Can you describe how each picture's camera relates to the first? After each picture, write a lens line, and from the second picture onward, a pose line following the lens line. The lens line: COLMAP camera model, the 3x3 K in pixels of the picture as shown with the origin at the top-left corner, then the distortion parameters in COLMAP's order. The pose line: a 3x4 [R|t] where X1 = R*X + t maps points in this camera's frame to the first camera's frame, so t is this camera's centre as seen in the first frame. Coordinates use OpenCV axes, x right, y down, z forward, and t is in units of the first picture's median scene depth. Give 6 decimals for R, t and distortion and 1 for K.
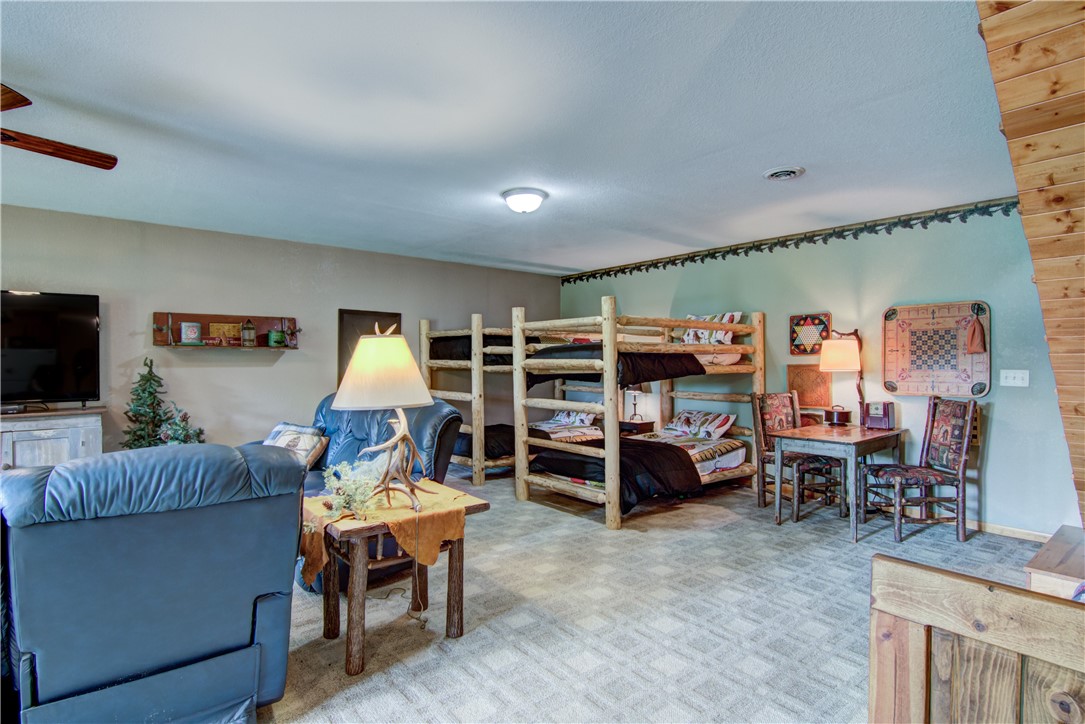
lens RADIAL K [[550.1, 0, 538.6], [0, 550.1, 364.4], [0, 0, 1]] dist [0.001081, -0.014469]
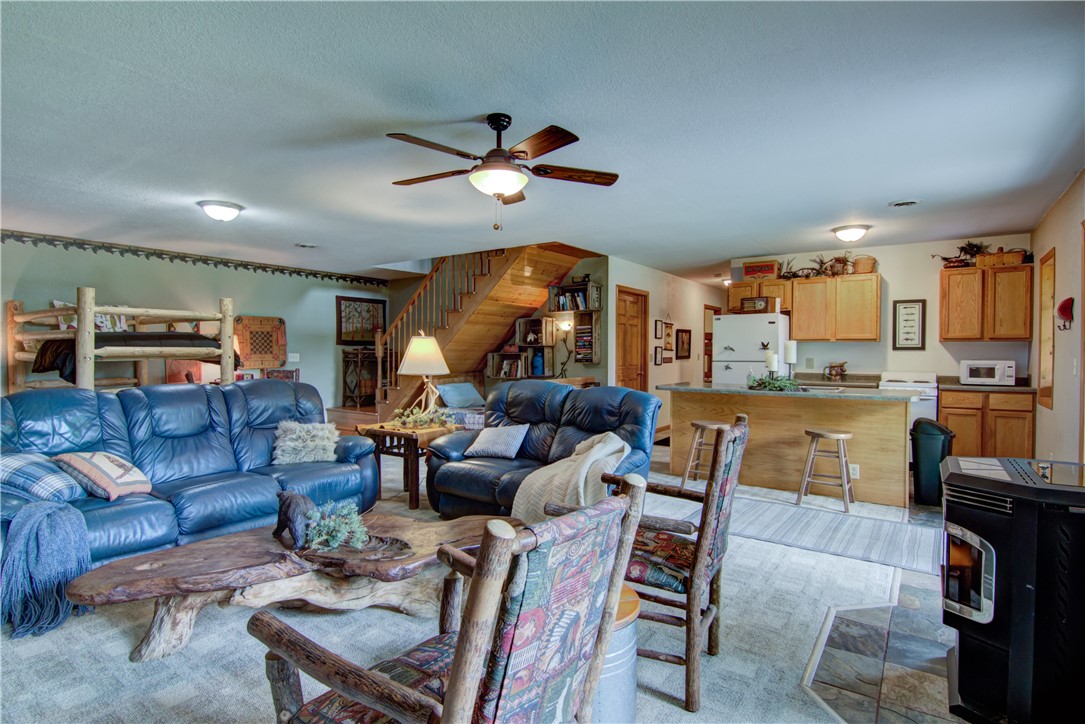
lens RADIAL K [[550.1, 0, 538.6], [0, 550.1, 364.4], [0, 0, 1]] dist [0.001081, -0.014469]
pose [[-0.280843, -0.028665, 0.959326, -1.502860], [0.004781, 0.999500, 0.031265, -0.009637], [-0.959742, 0.013367, -0.280565, 0.781332]]
